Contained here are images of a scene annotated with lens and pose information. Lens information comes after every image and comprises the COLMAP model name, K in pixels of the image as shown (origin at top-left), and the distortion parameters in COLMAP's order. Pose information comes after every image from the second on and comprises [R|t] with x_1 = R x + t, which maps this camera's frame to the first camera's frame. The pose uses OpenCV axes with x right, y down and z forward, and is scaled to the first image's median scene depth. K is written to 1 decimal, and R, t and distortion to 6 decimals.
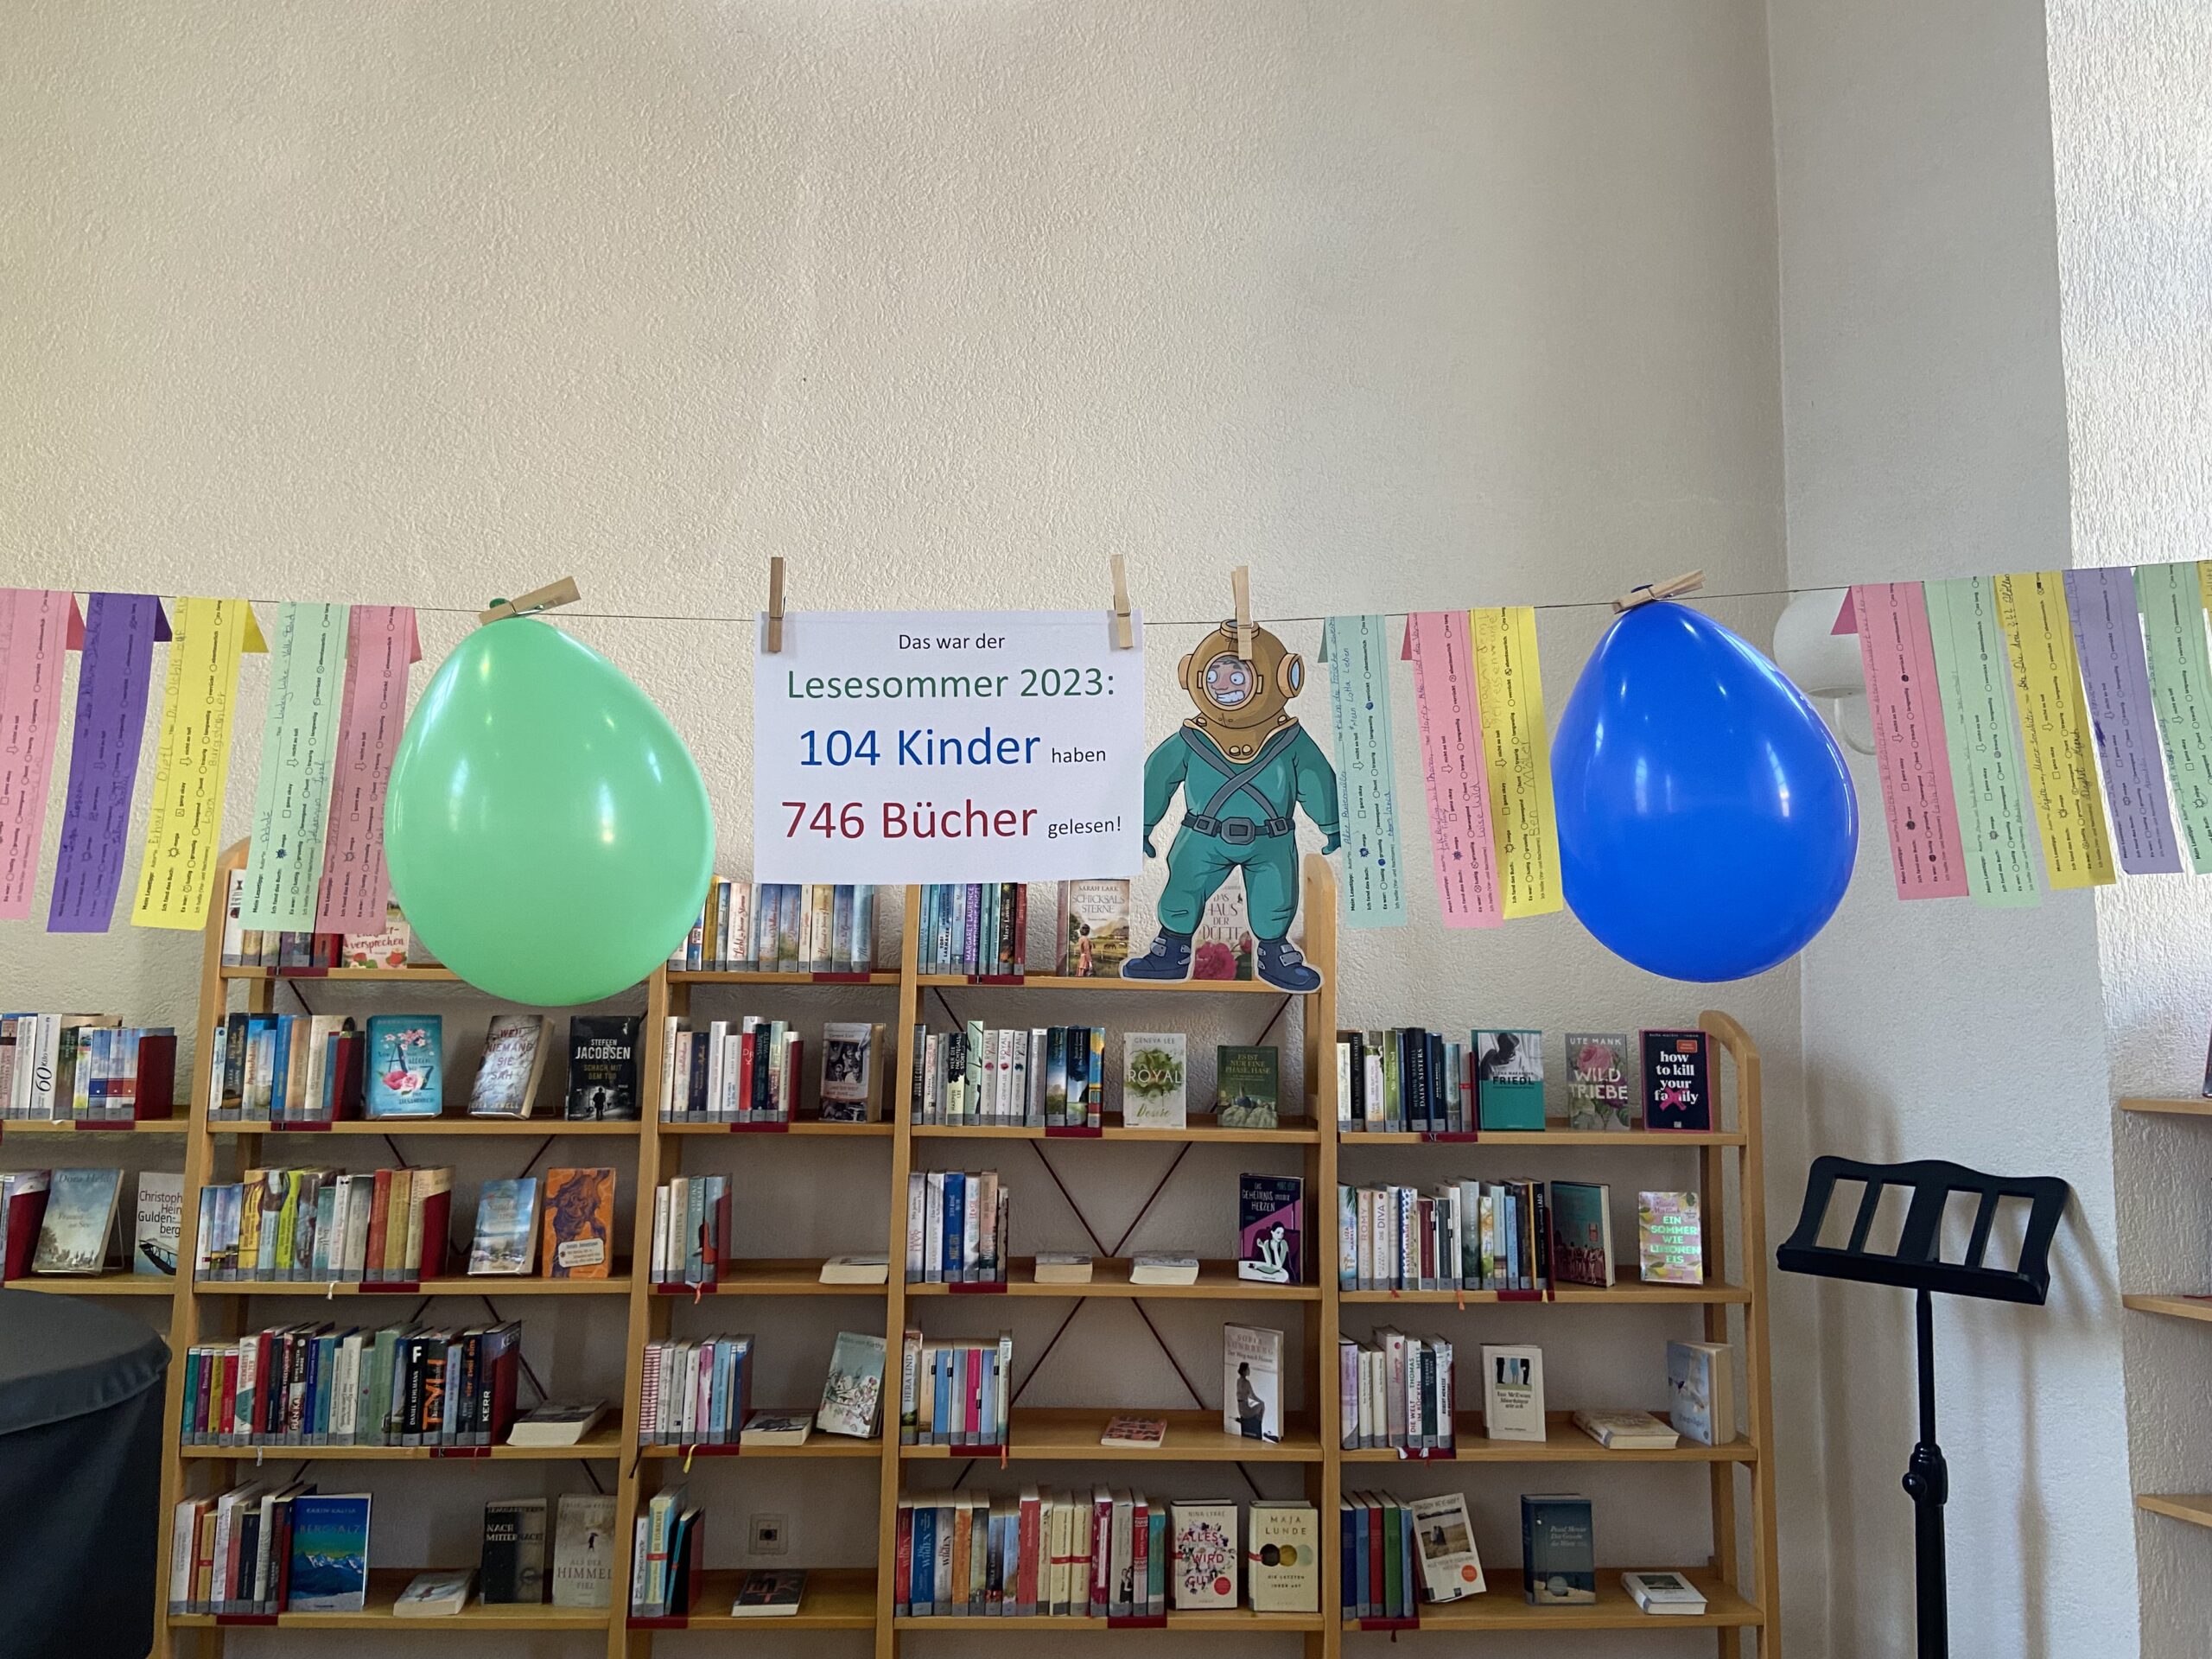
lens RADIAL K [[1673.1, 0, 1128.6], [0, 1673.1, 814.8], [0, 0, 1]] dist [0.081542, -0.007489]
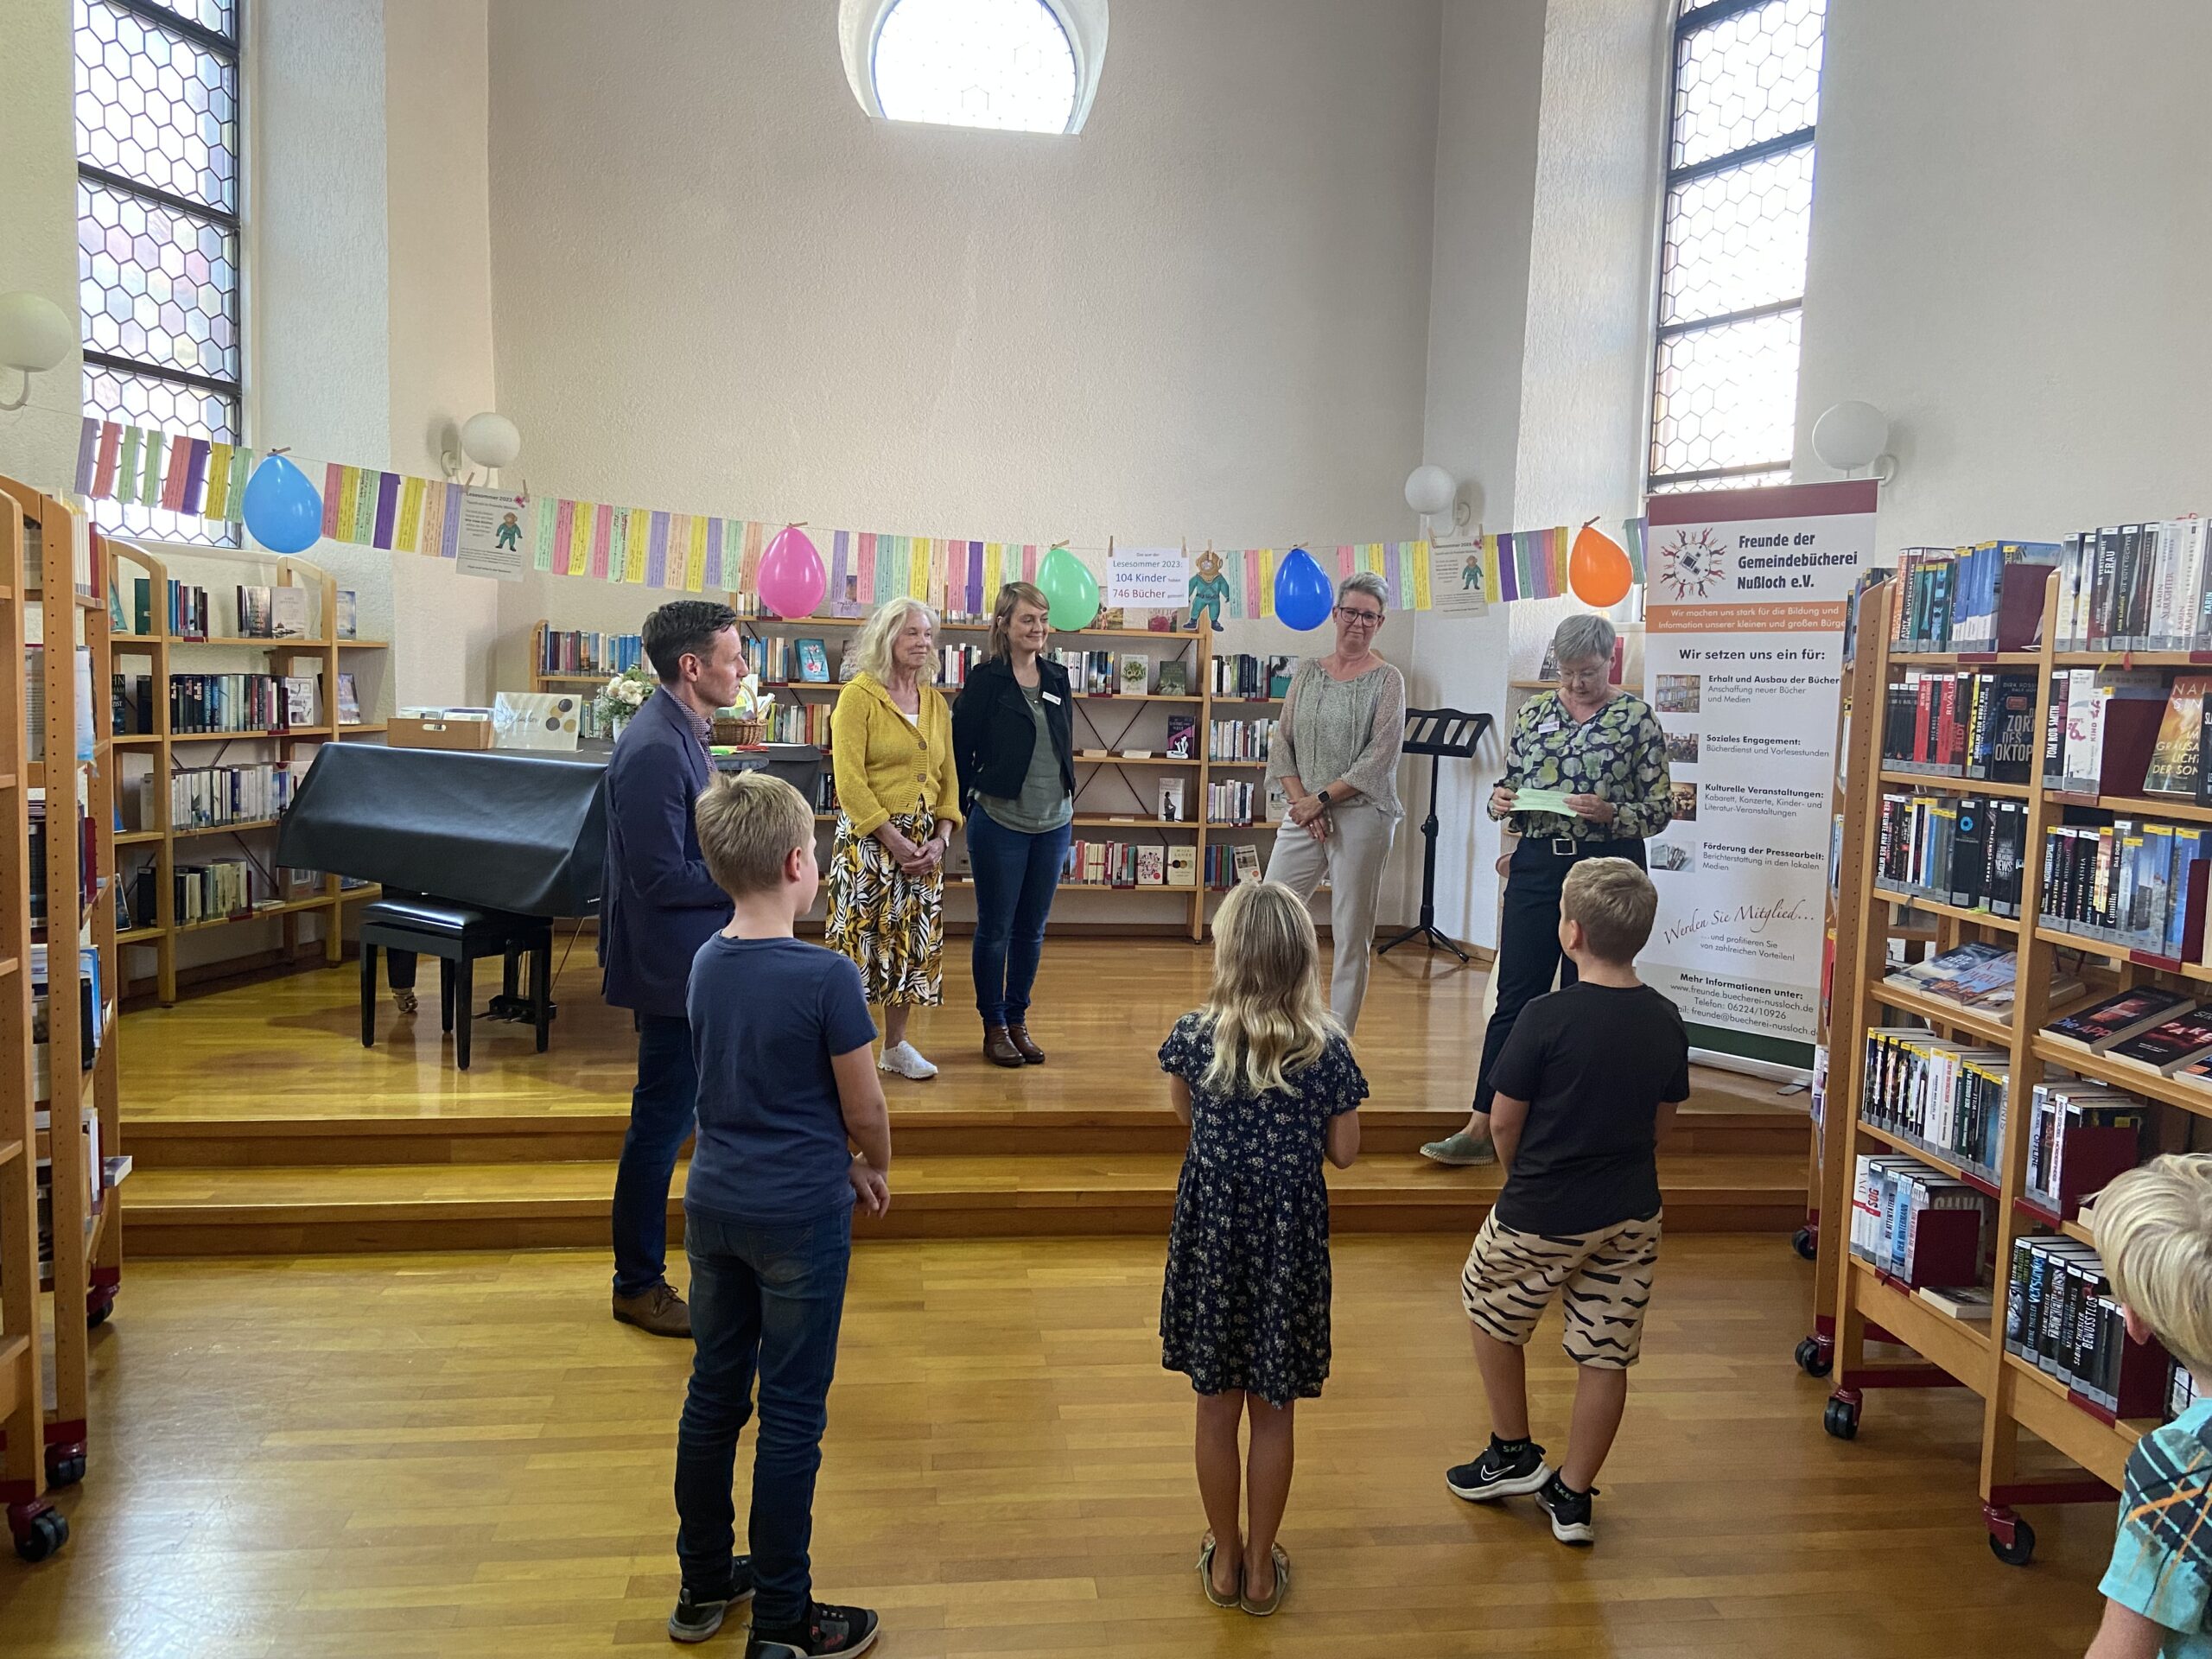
lens RADIAL K [[1673.1, 0, 1102.1], [0, 1673.1, 820.9], [0, 0, 1]] dist [0.081542, -0.007489]
pose [[0.996729, 0.010979, 0.080072, -0.217689], [-0.027117, 0.978730, 0.203352, -0.117797], [-0.076136, -0.204858, 0.975826, -1.341963]]
